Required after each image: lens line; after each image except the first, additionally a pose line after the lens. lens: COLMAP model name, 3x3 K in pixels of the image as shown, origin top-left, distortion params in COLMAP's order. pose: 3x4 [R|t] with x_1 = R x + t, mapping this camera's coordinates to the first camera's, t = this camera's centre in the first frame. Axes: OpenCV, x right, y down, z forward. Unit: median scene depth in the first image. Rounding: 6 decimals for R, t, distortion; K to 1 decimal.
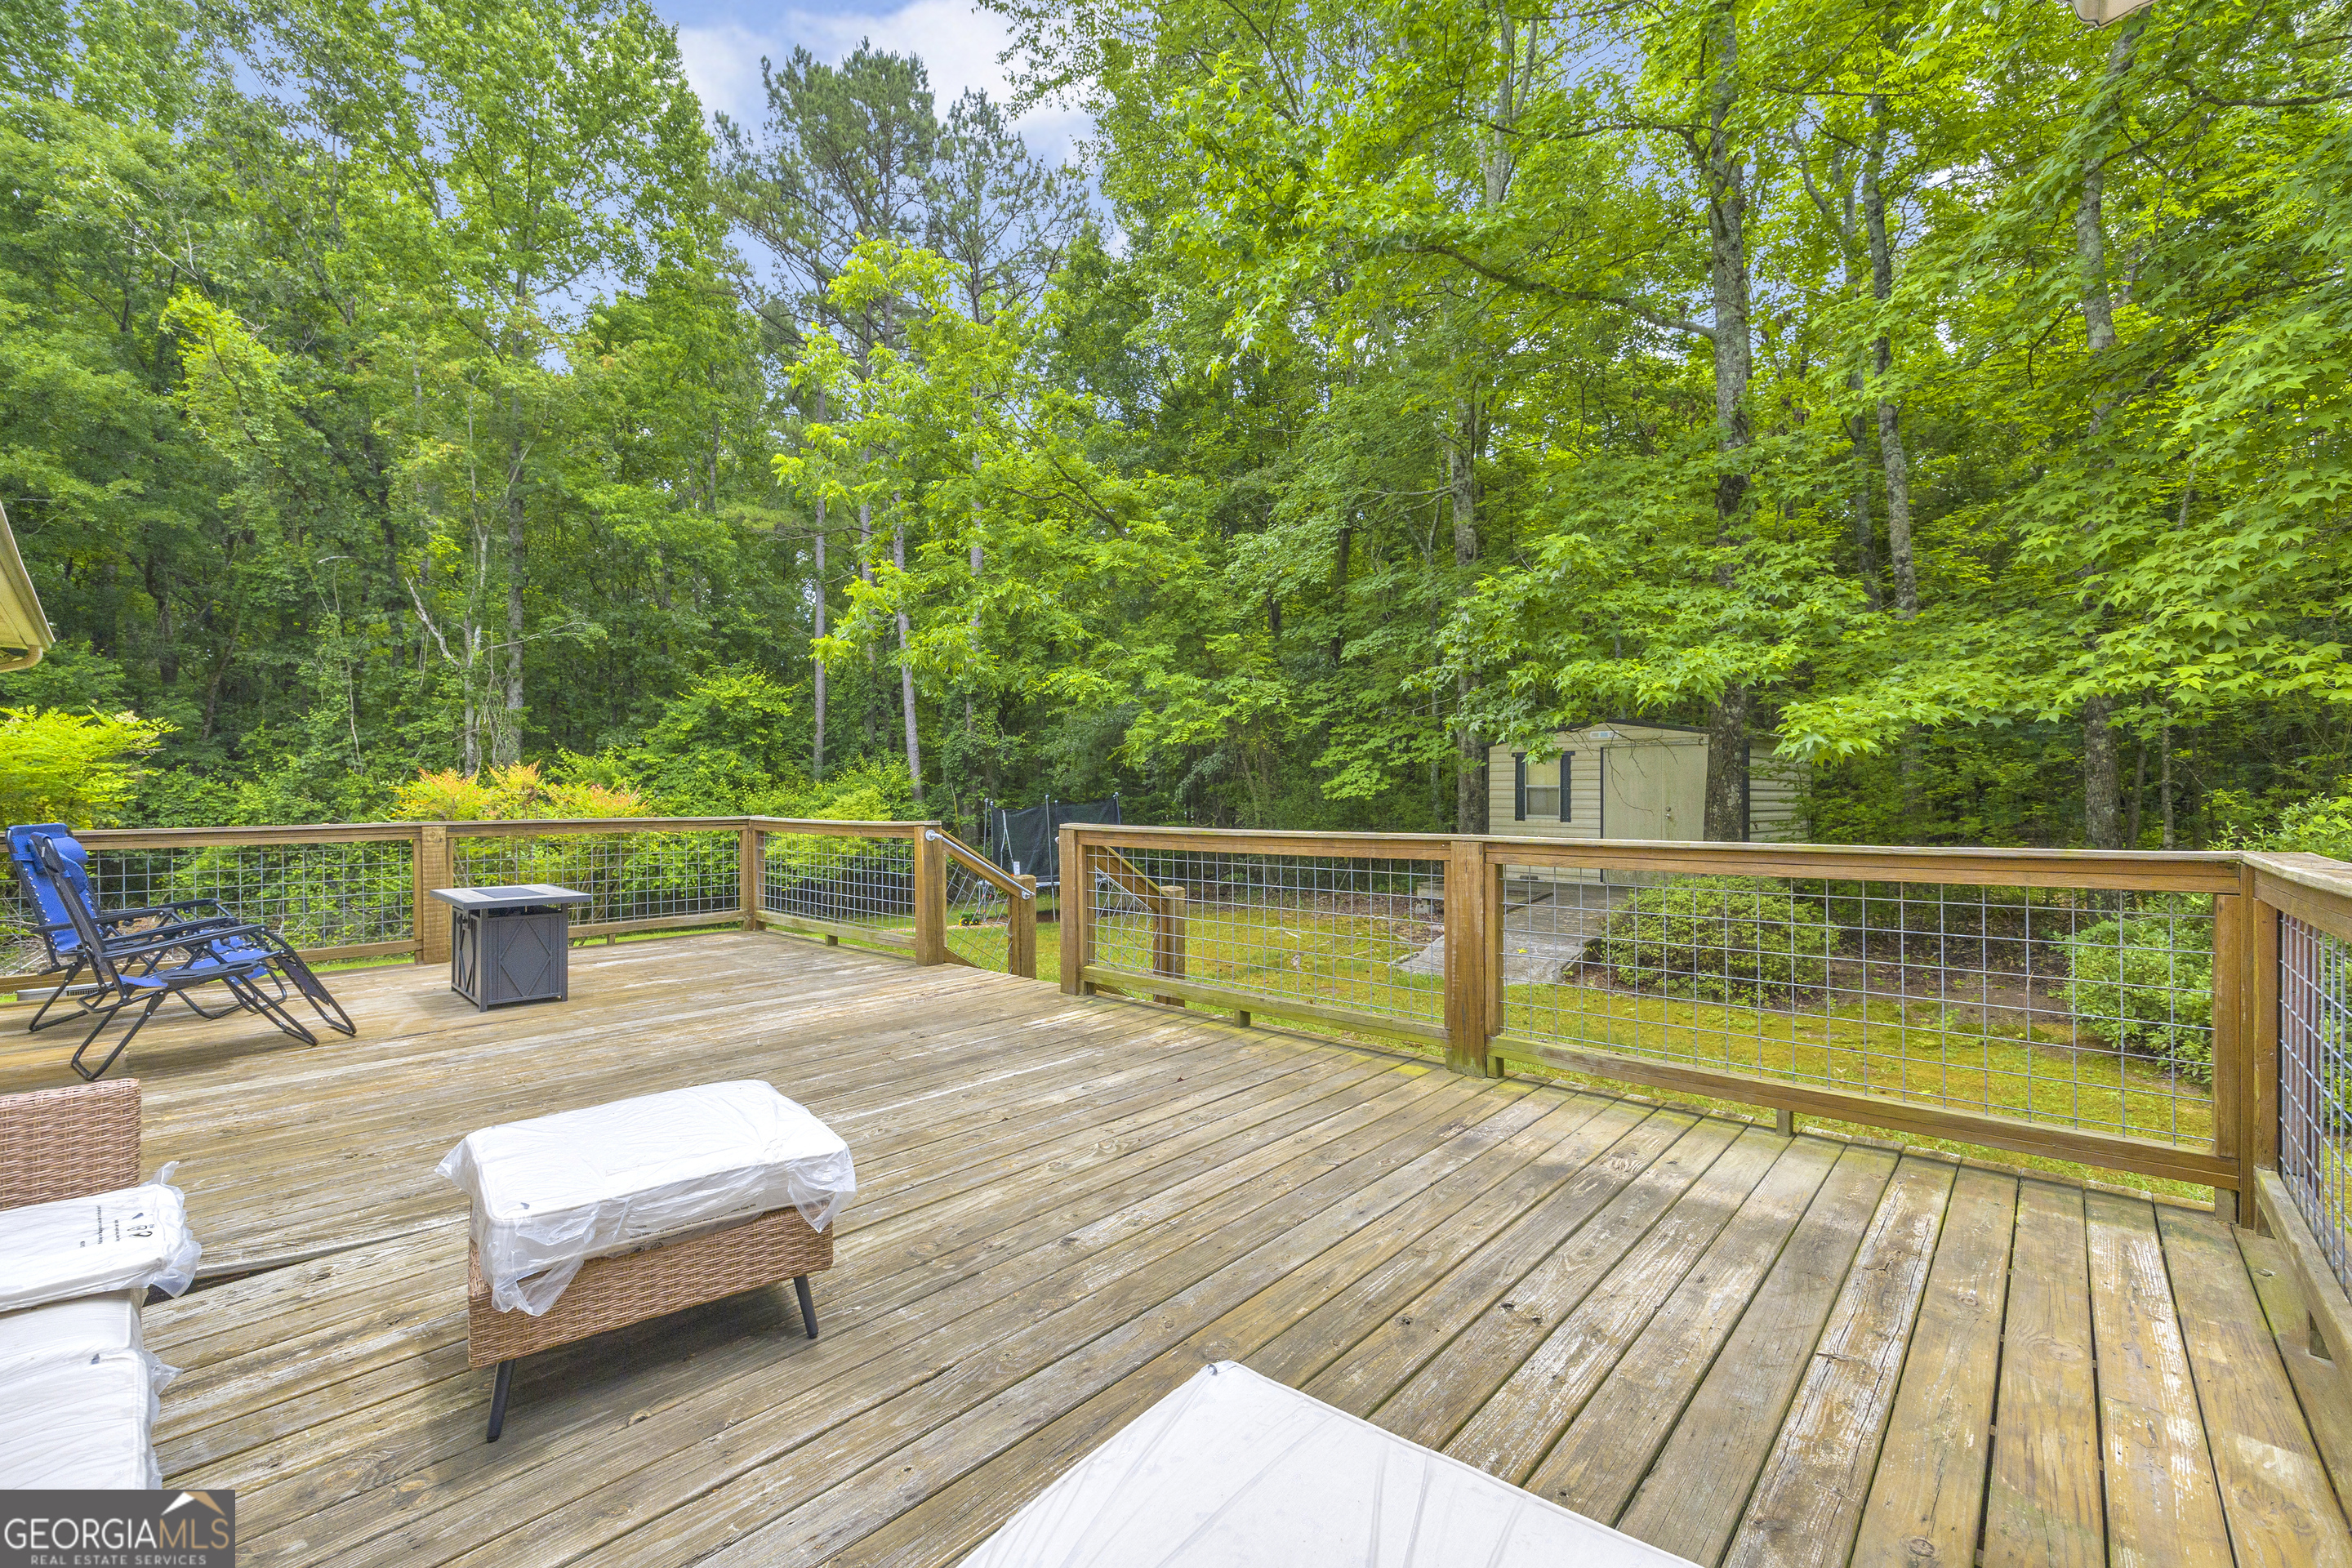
lens RADIAL K [[945.8, 0, 1155.9], [0, 945.8, 793.4], [0, 0, 1]] dist [-0.000224, -0.000083]
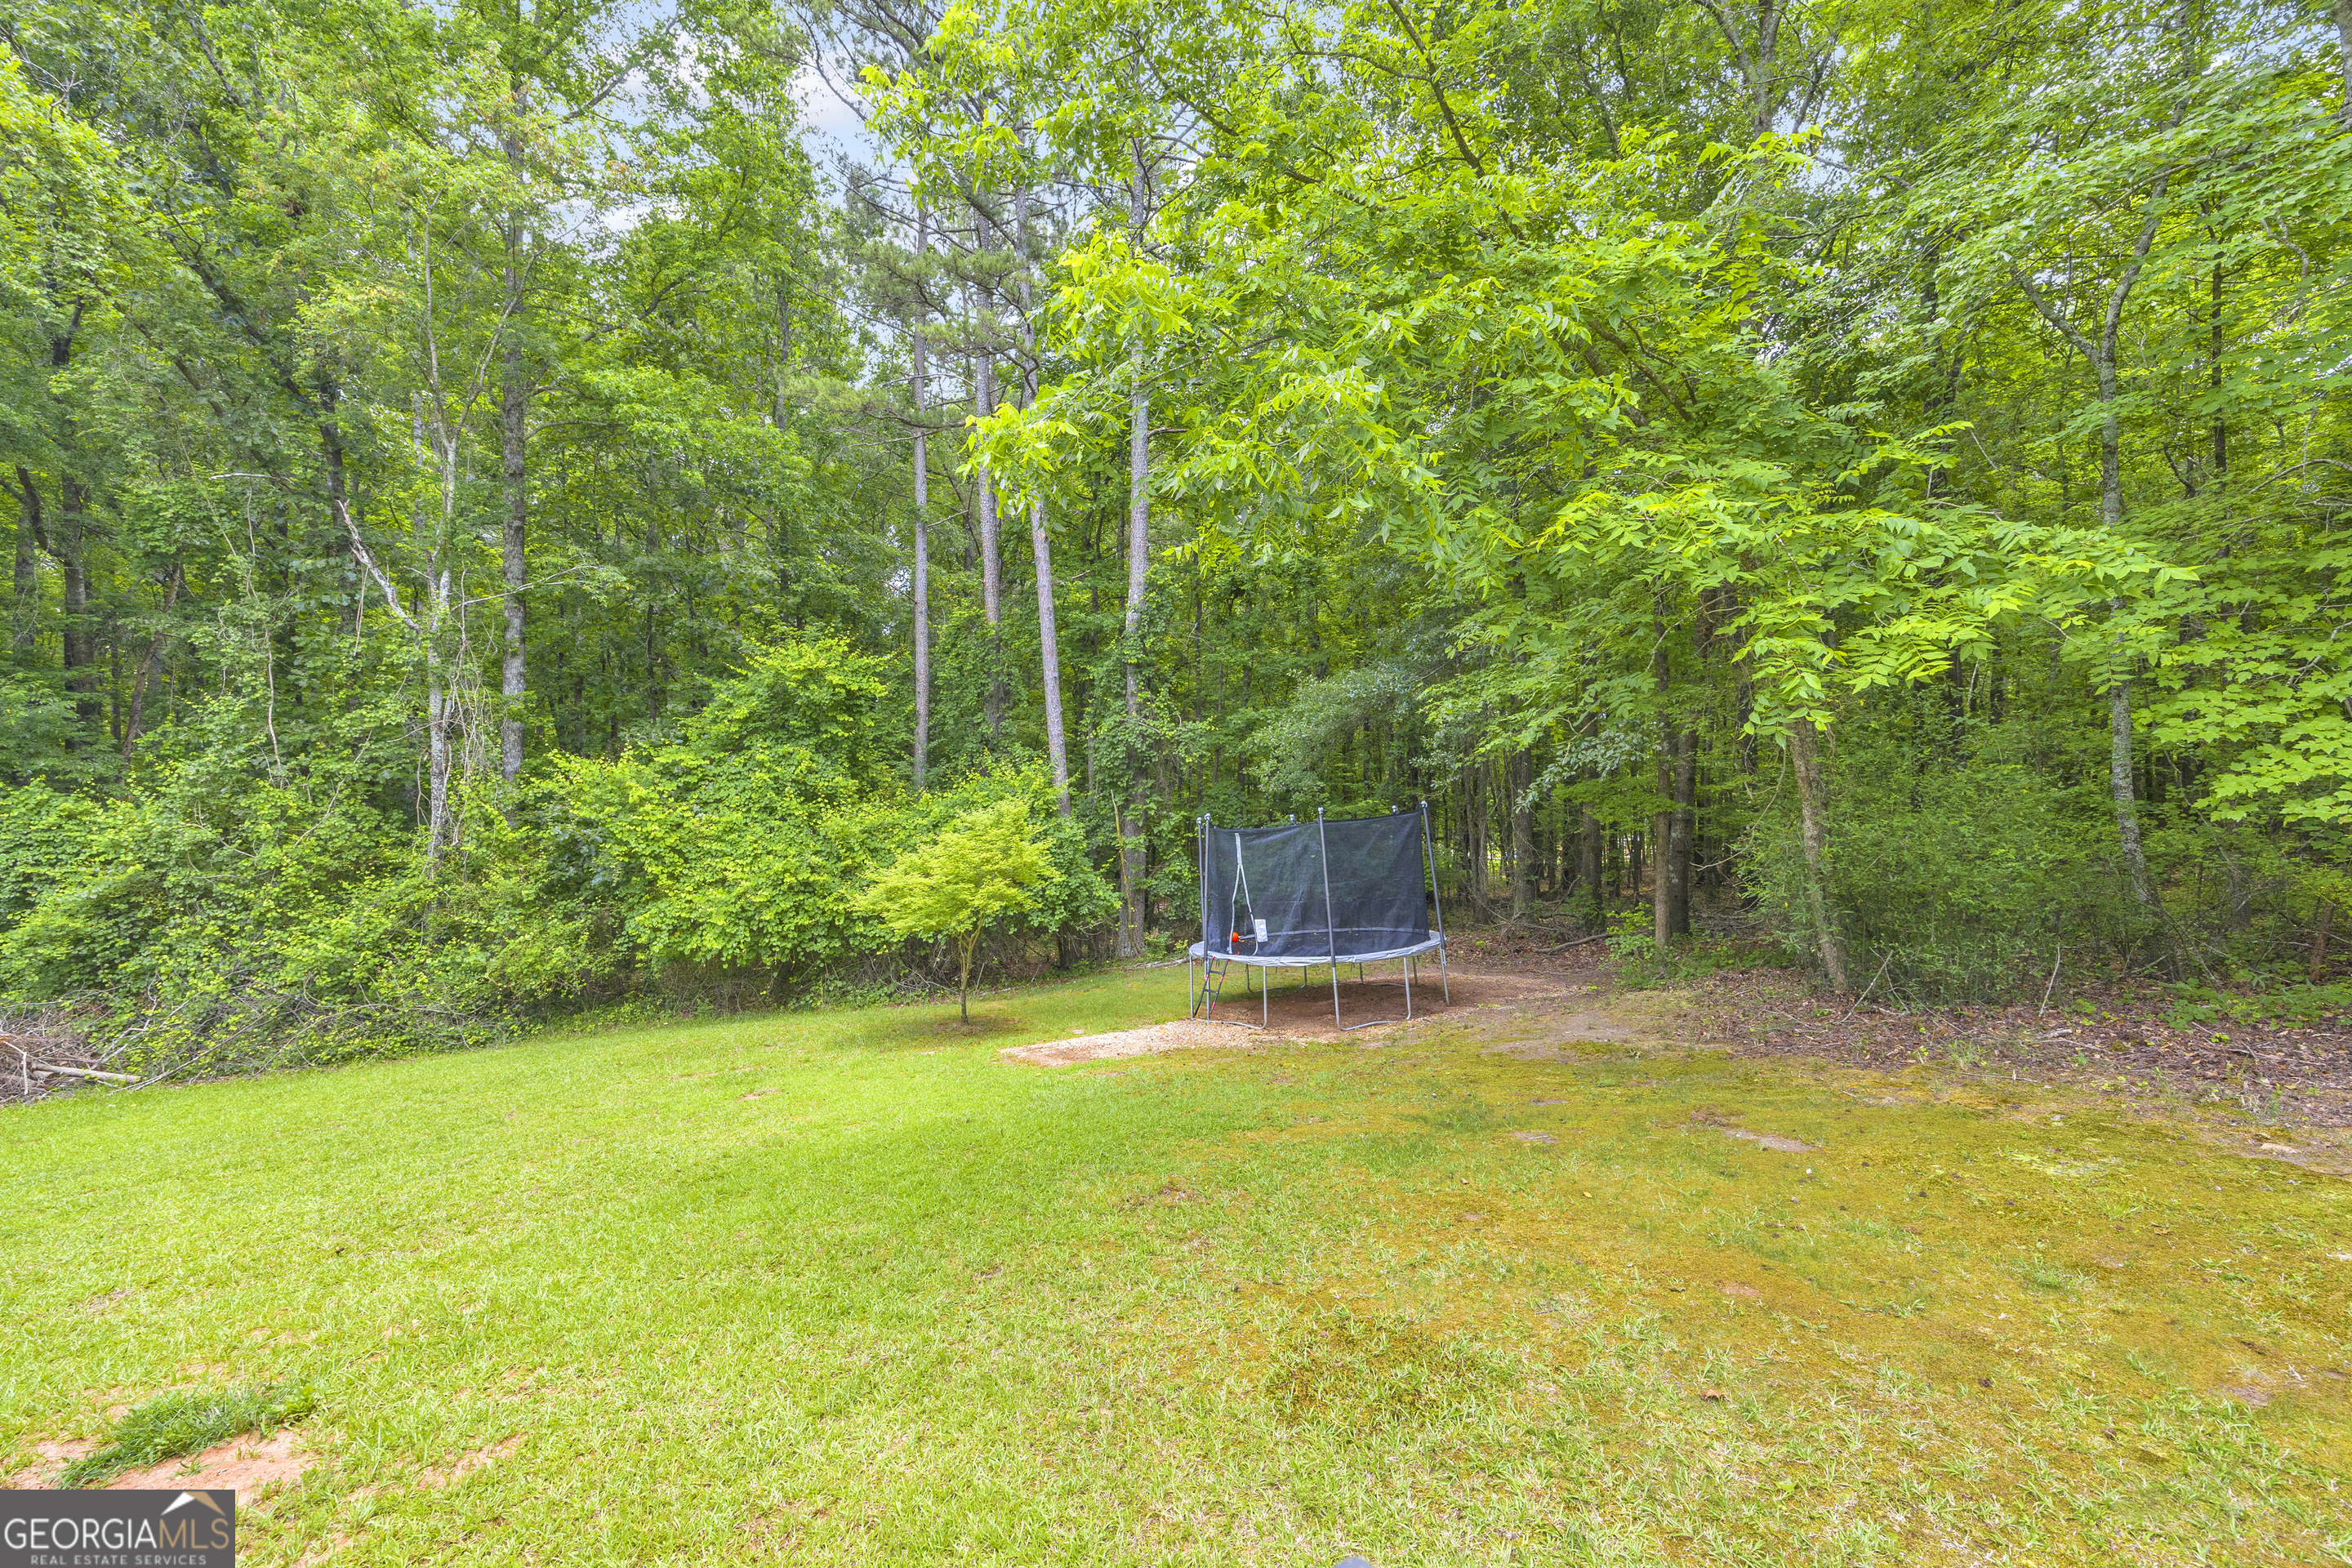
lens RADIAL K [[967.5, 0, 1178.8], [0, 967.5, 788.6], [0, 0, 1]] dist [-0.001515, -0.000541]
pose [[0.997681, -0.012067, -0.066986, -0.126862], [0.011342, 0.999873, -0.011188, -0.003709], [0.067113, 0.010402, 0.997691, 0.312032]]
